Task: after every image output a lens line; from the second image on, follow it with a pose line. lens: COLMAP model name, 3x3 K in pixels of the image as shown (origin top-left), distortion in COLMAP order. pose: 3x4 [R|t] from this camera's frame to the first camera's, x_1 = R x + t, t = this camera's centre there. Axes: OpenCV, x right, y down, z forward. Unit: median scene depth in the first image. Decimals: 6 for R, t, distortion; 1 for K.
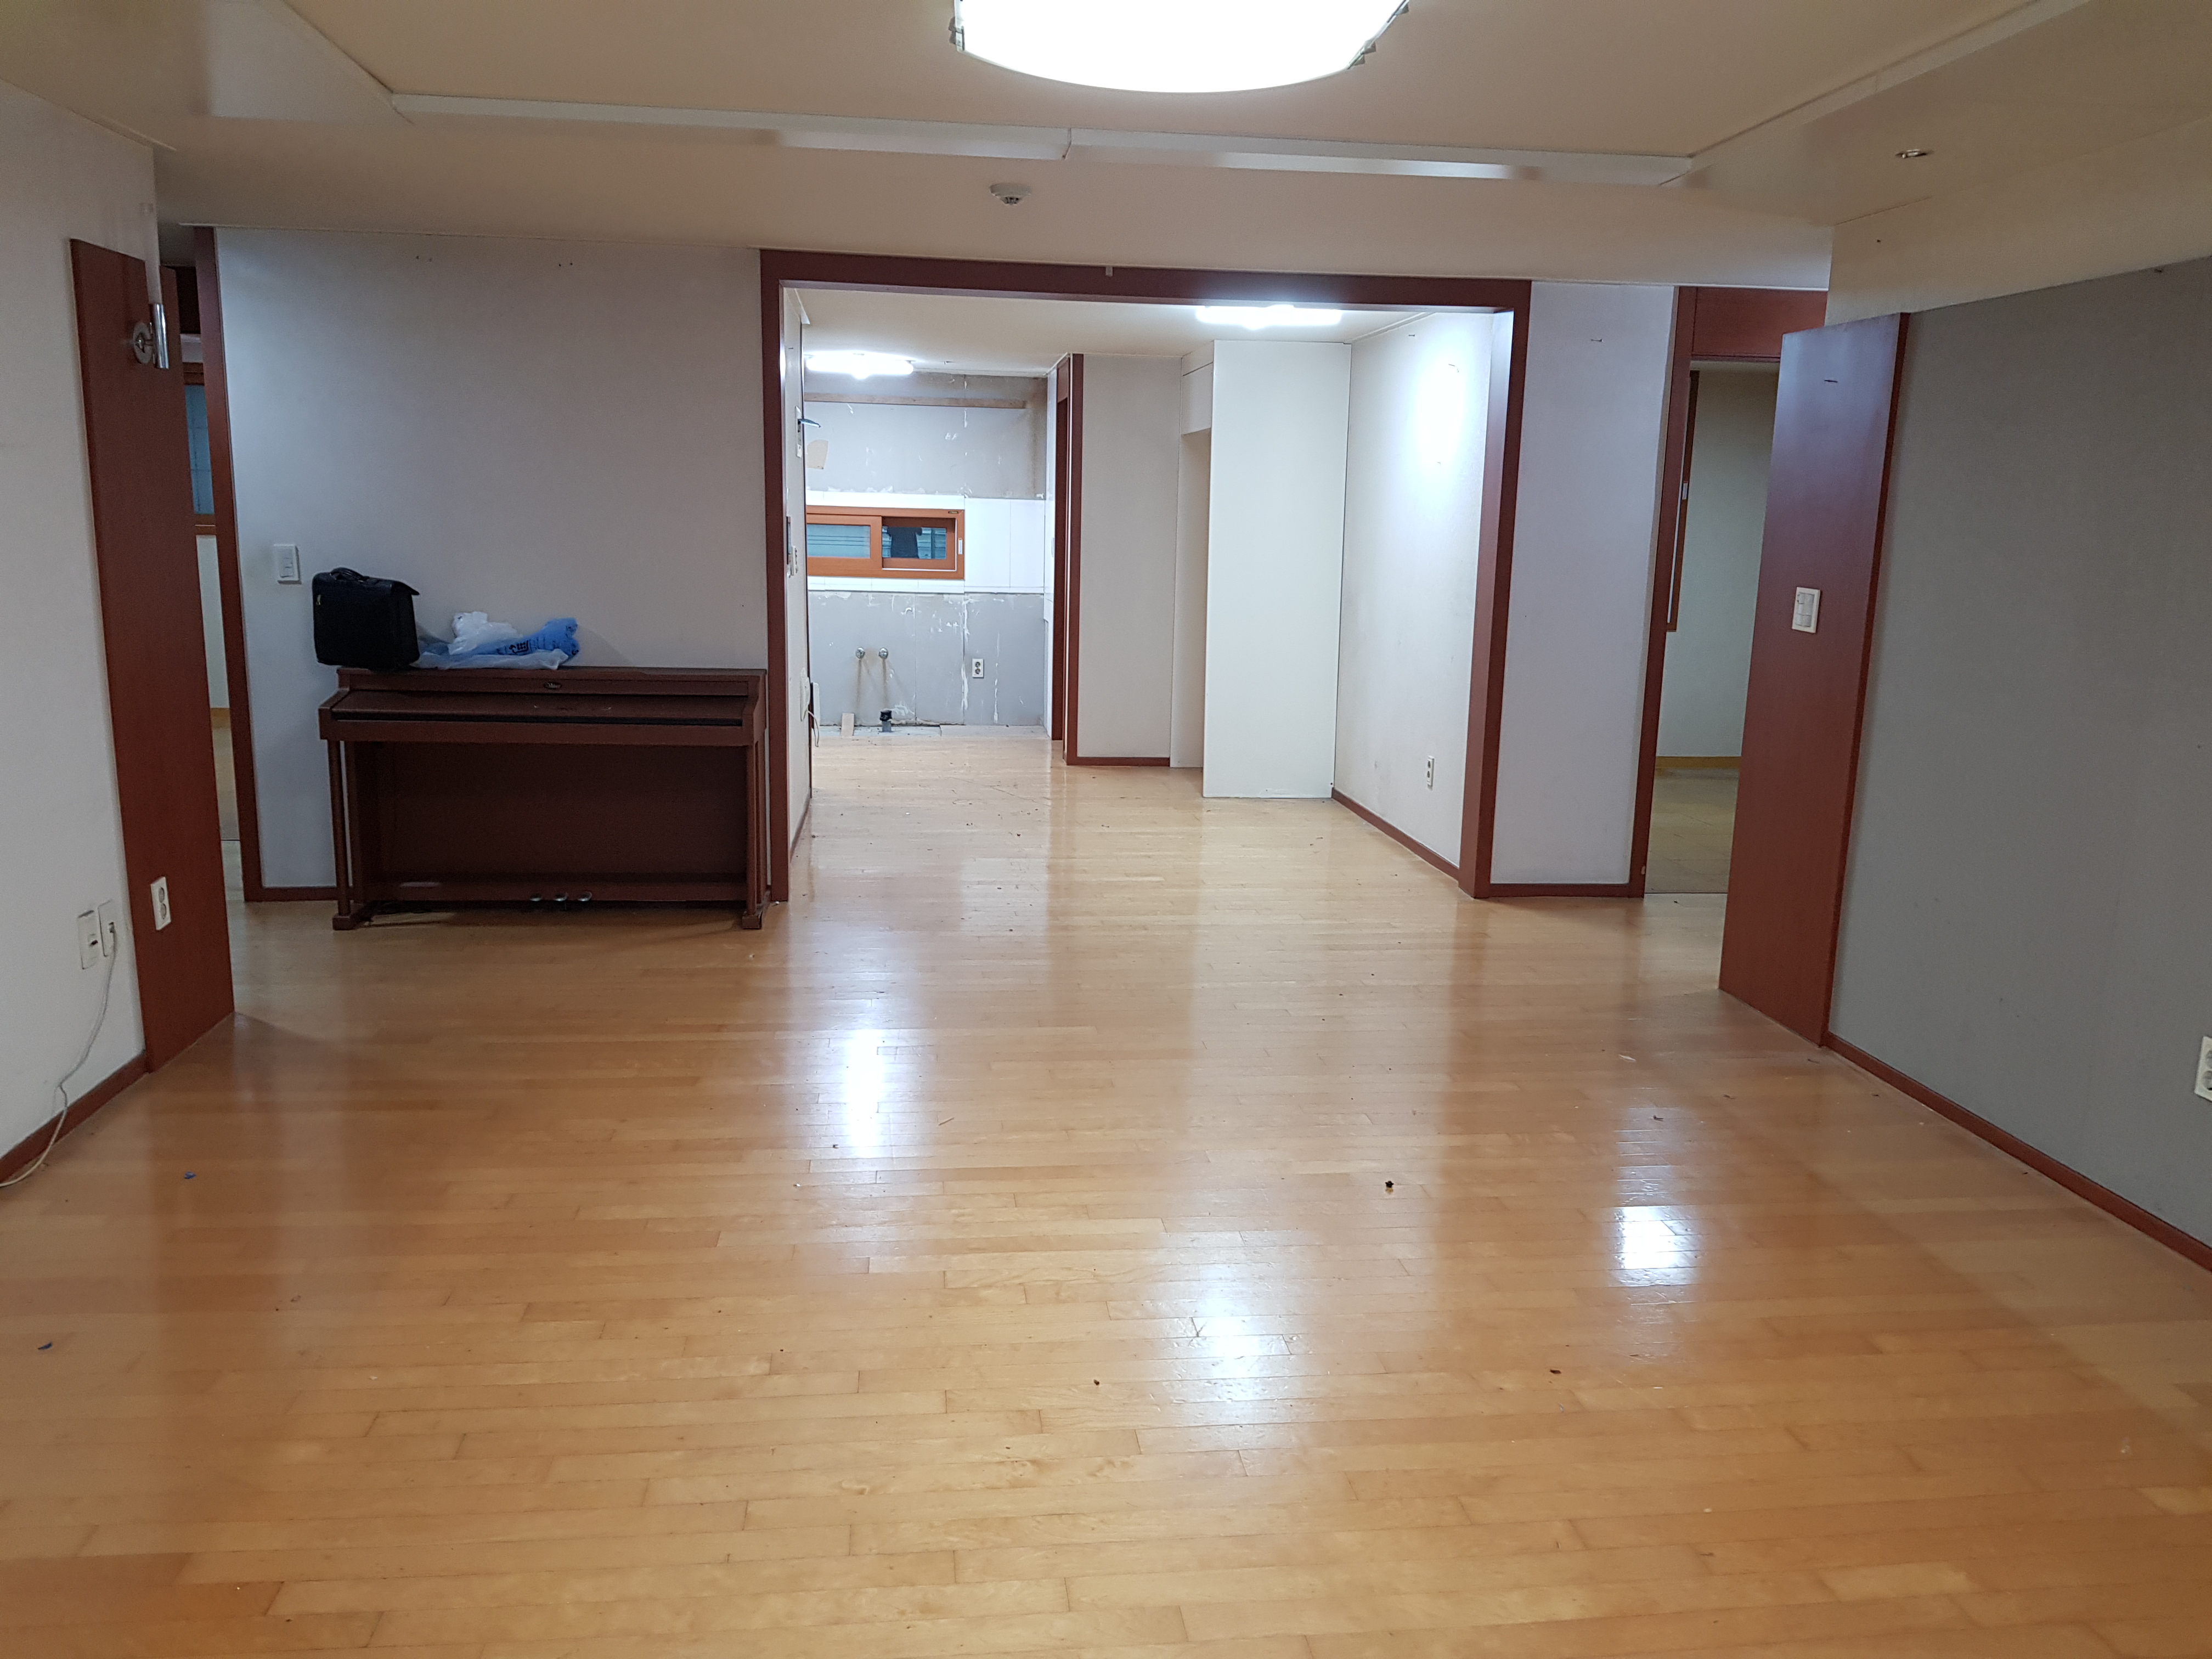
lens RADIAL K [[1742.1, 0, 1106.3], [0, 1742.1, 864.5], [0, 0, 1]] dist [0.098090, -0.167677]
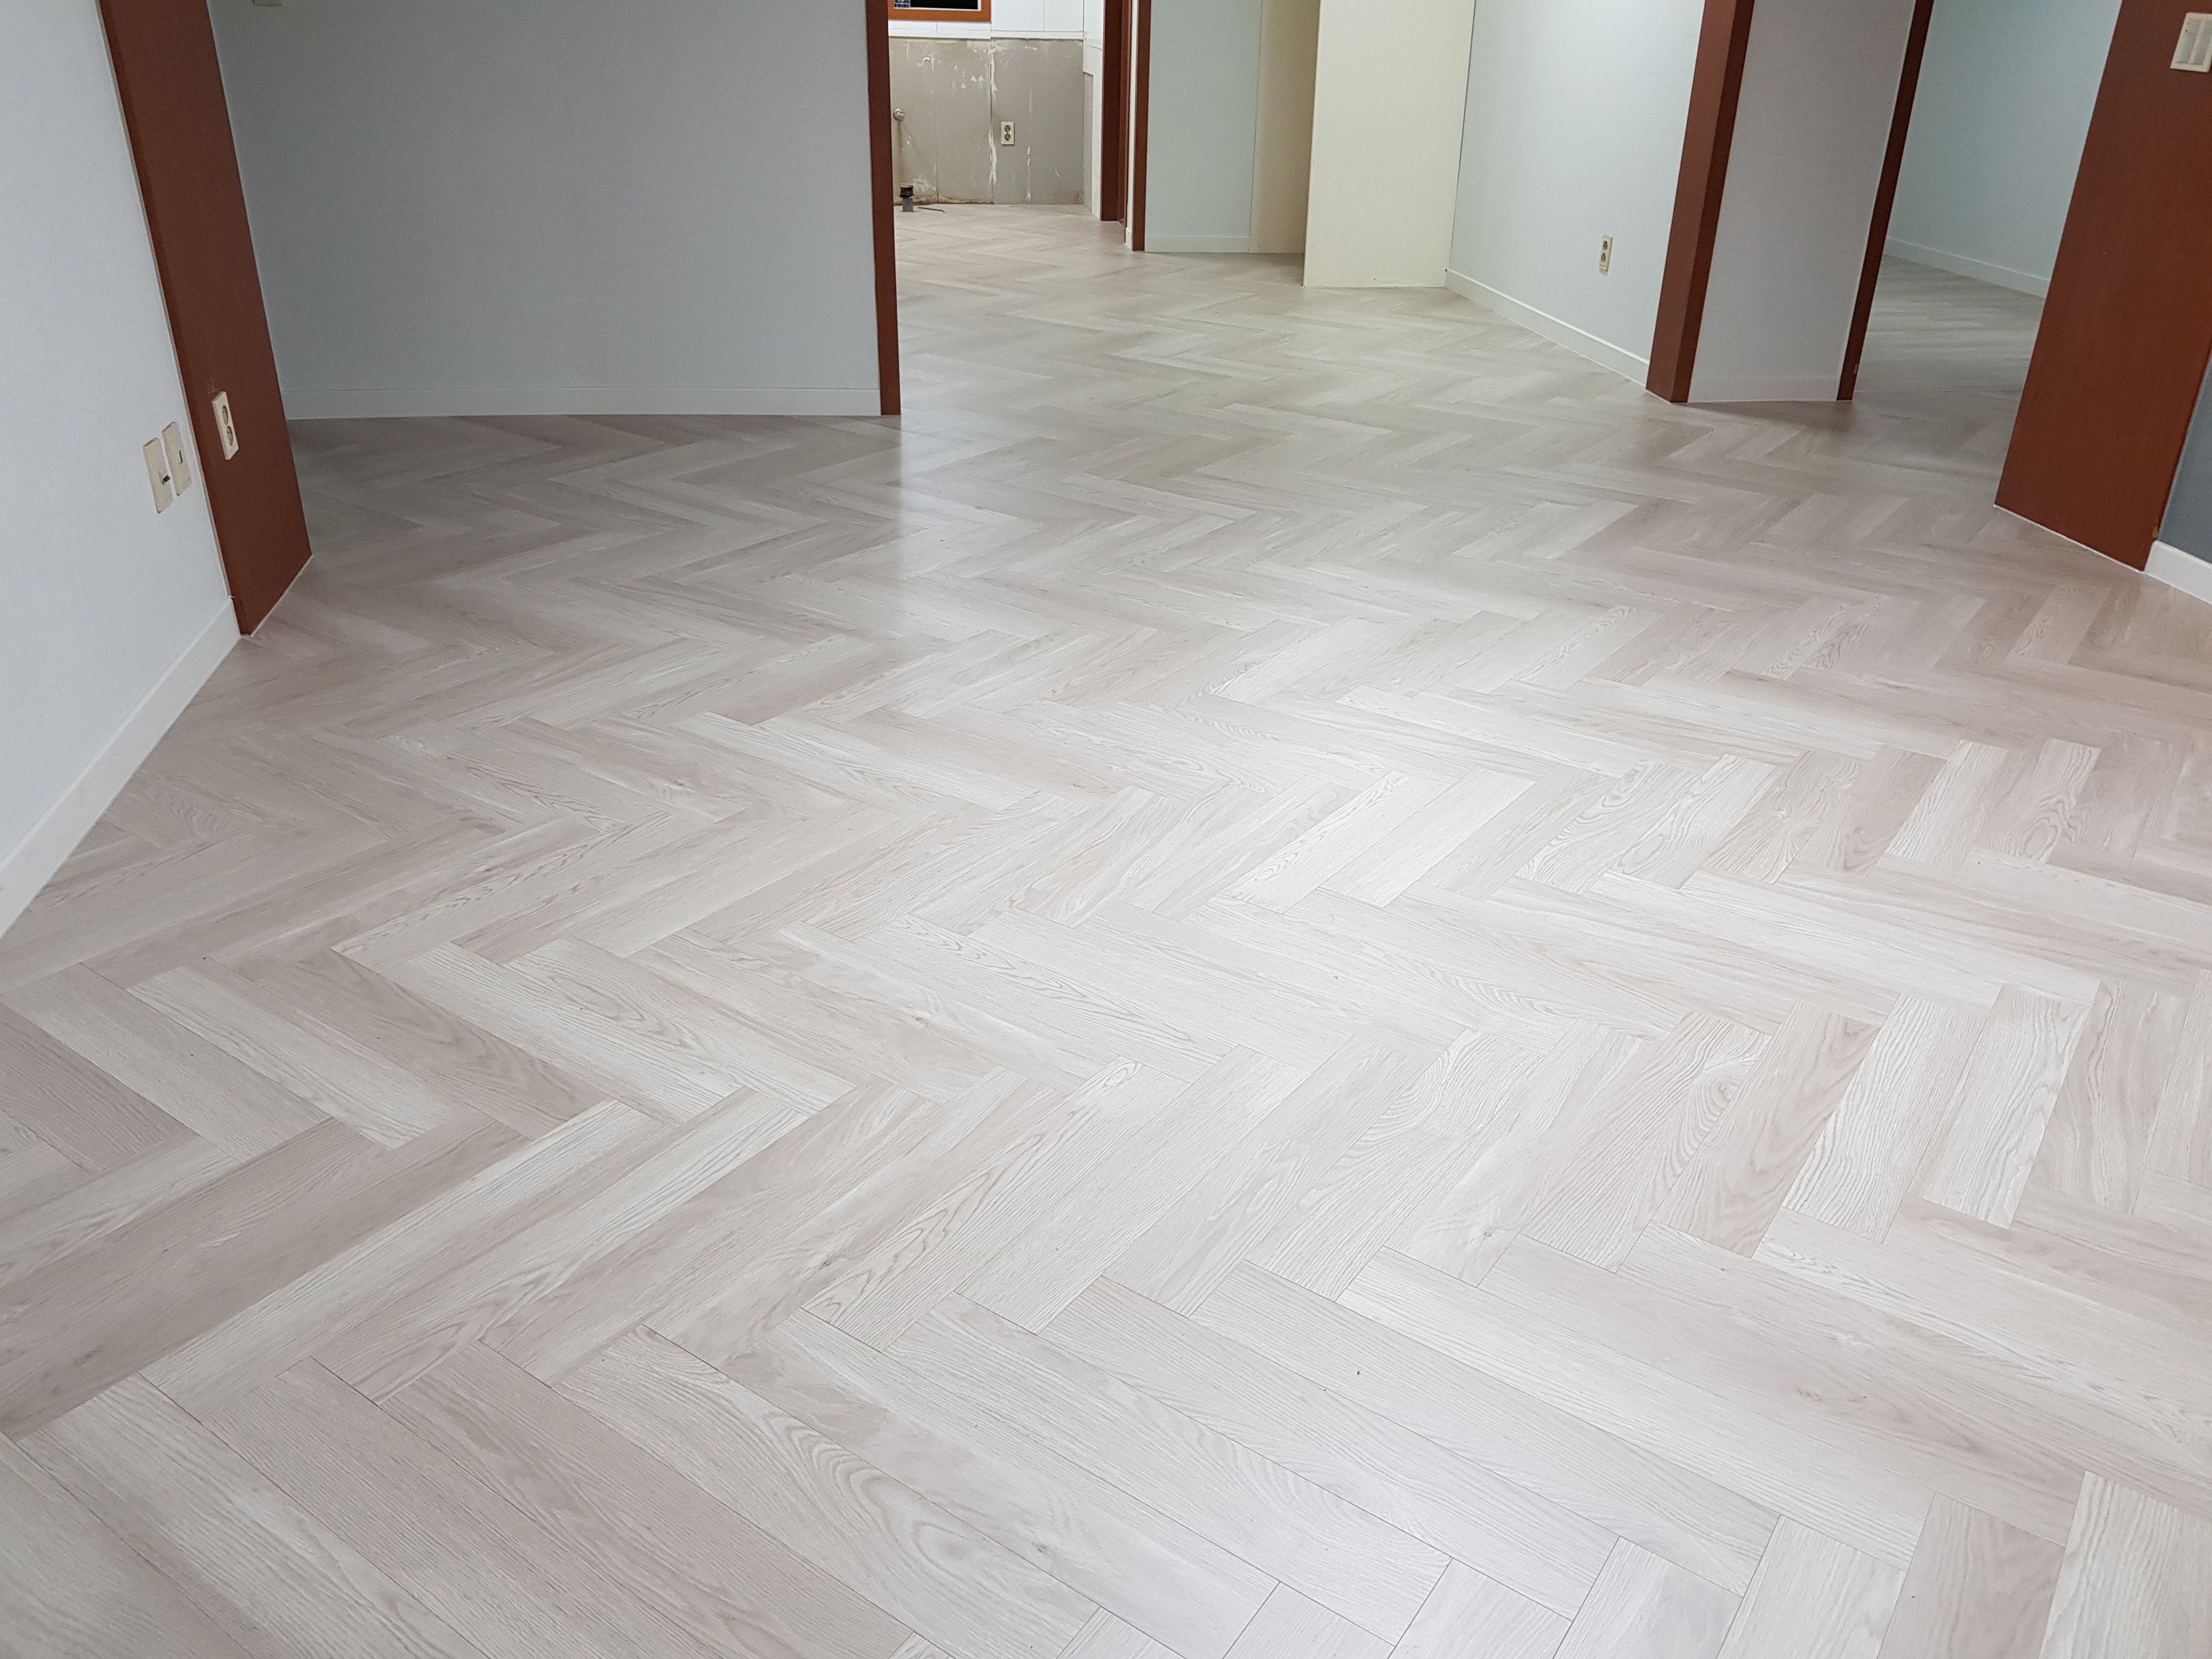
lens RADIAL K [[1746.5, 0, 1137.7], [0, 1746.5, 817.9], [0, 0, 1]] dist [0.074479, -0.087035]
pose [[0.998036, -0.021549, 0.058818, -0.123548], [0.006152, 0.968148, 0.250303, -0.003127], [-0.062338, -0.249449, 0.966379, 0.110005]]
